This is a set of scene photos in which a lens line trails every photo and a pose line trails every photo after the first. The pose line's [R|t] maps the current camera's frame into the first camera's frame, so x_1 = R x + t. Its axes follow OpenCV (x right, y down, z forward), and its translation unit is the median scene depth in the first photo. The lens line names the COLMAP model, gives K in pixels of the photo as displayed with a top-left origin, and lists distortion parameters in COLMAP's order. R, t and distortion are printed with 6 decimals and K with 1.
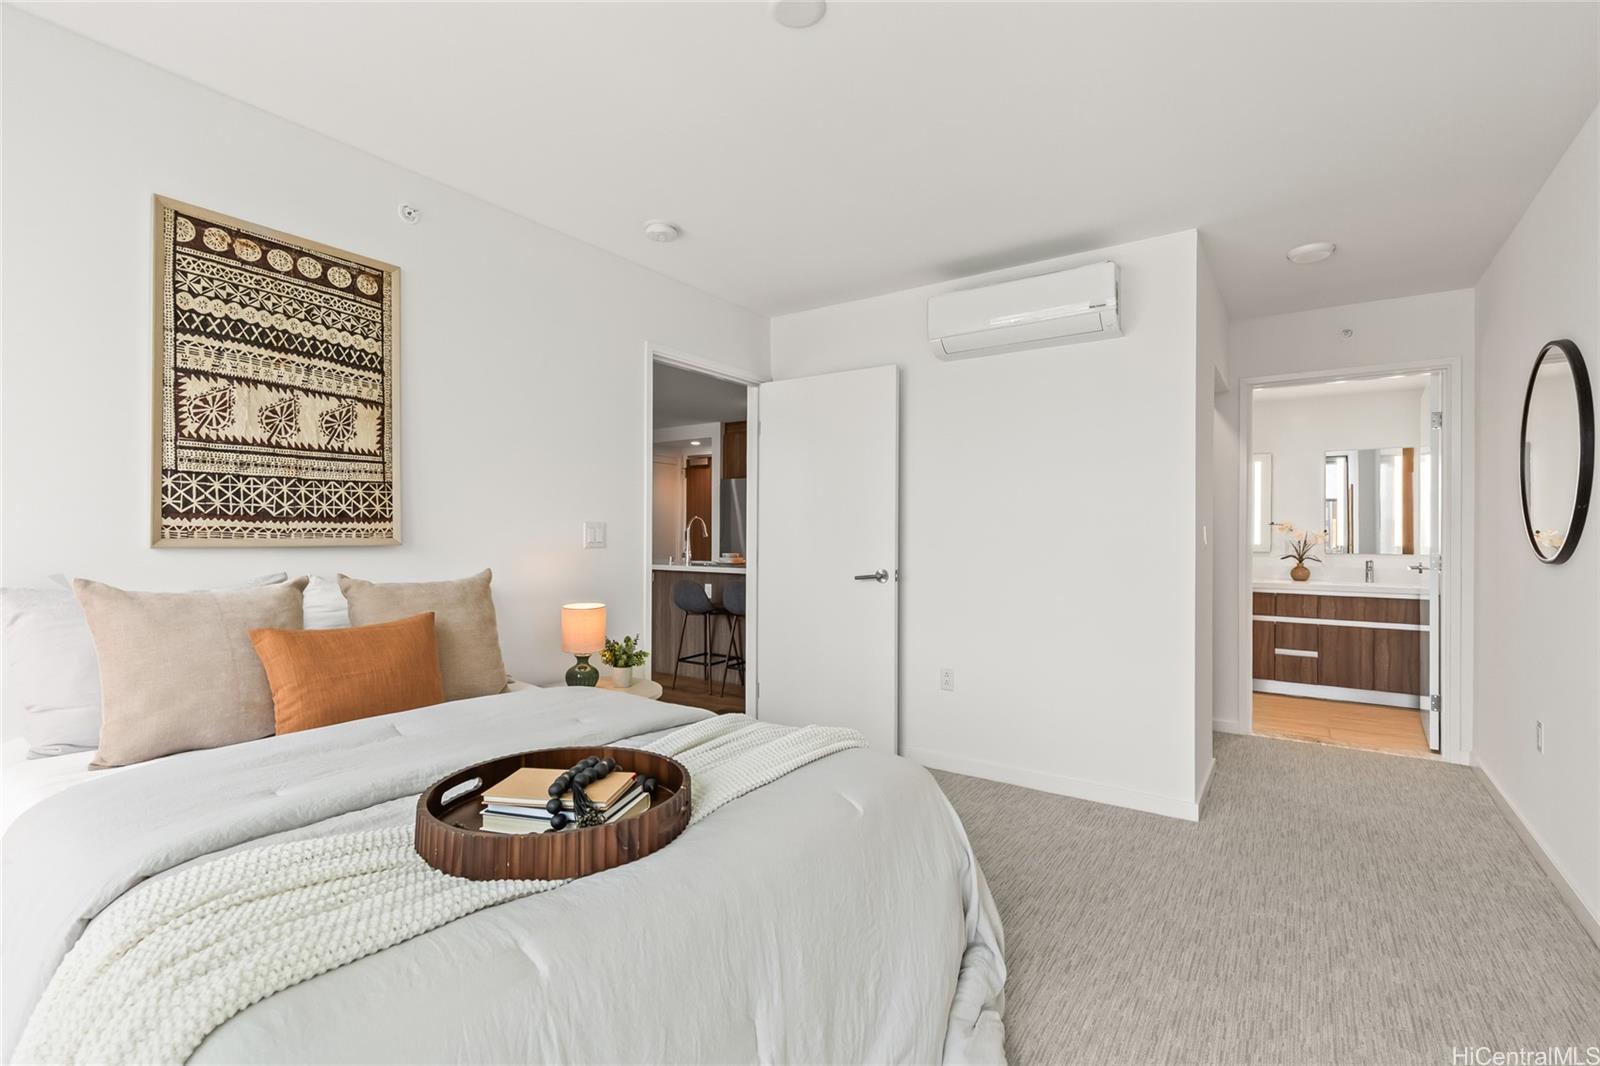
lens RADIAL K [[726.5, 0, 797.7], [0, 726.5, 525.4], [0, 0, 1]] dist [0.005346, 0.000817]
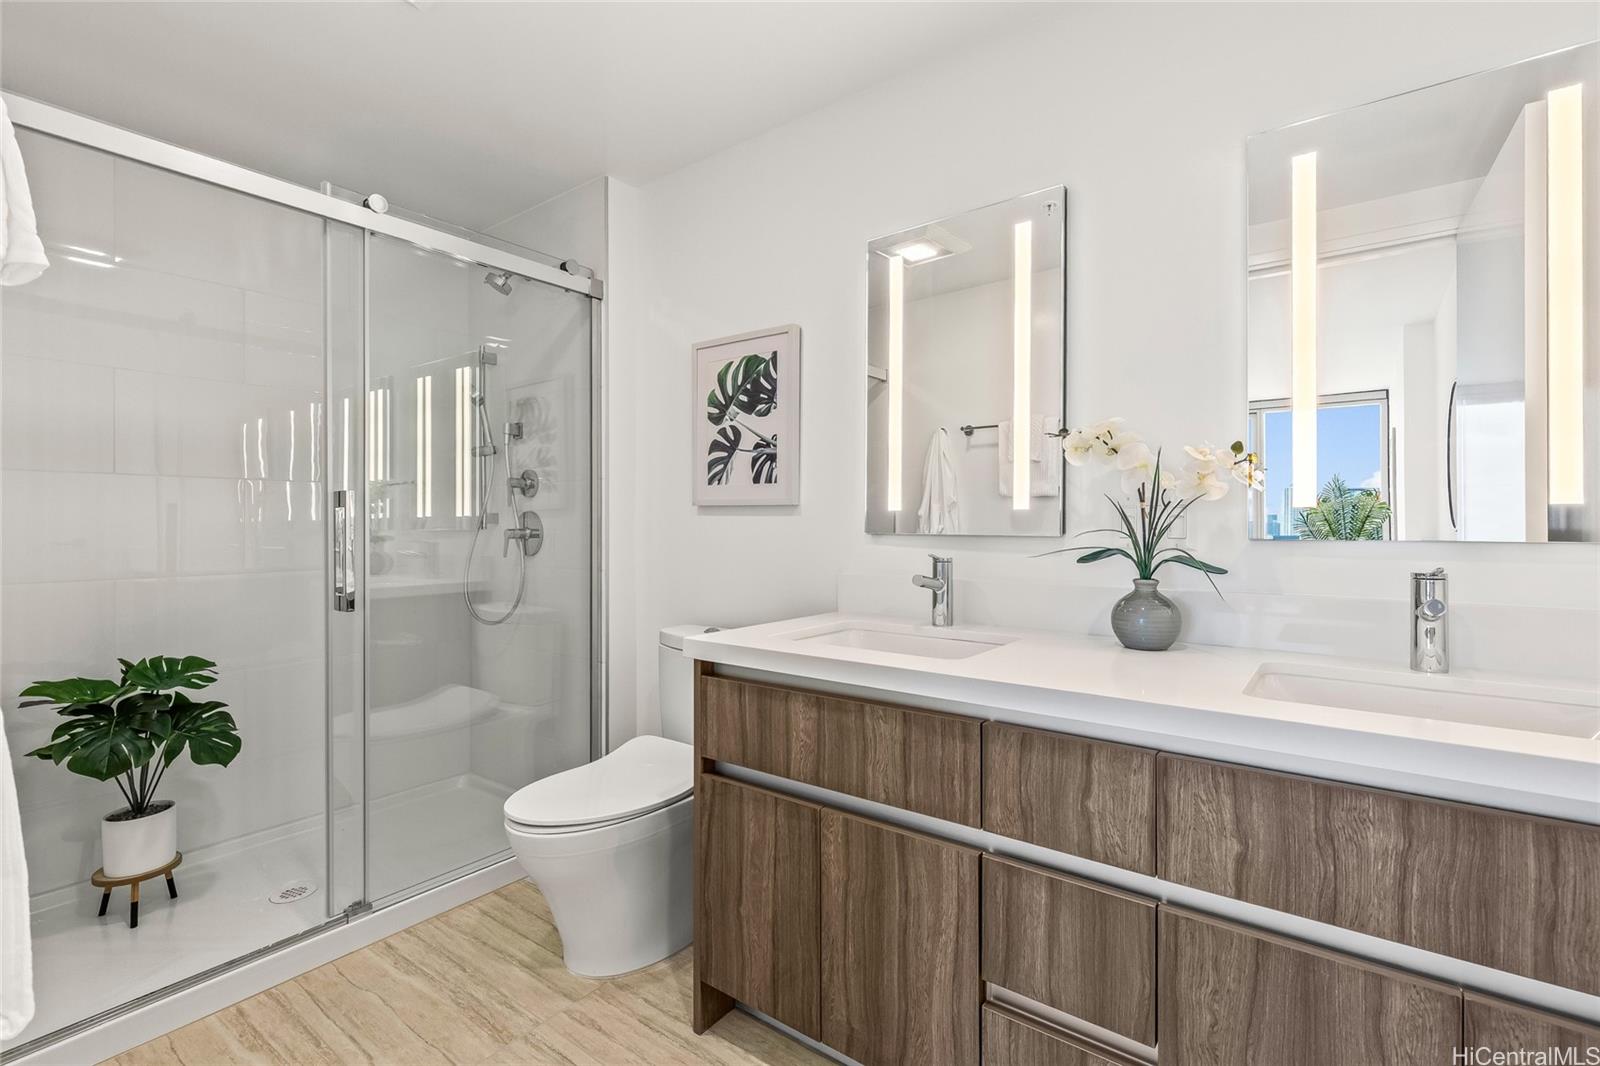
lens RADIAL K [[726.5, 0, 801.4], [0, 726.5, 525.4], [0, 0, 1]] dist [0.005346, 0.000817]
pose [[0.999385, 0.015085, -0.031660, 0.579464], [-0.014540, 0.999743, 0.017387, 0.030463], [0.031914, -0.016916, 0.999347, 0.747825]]
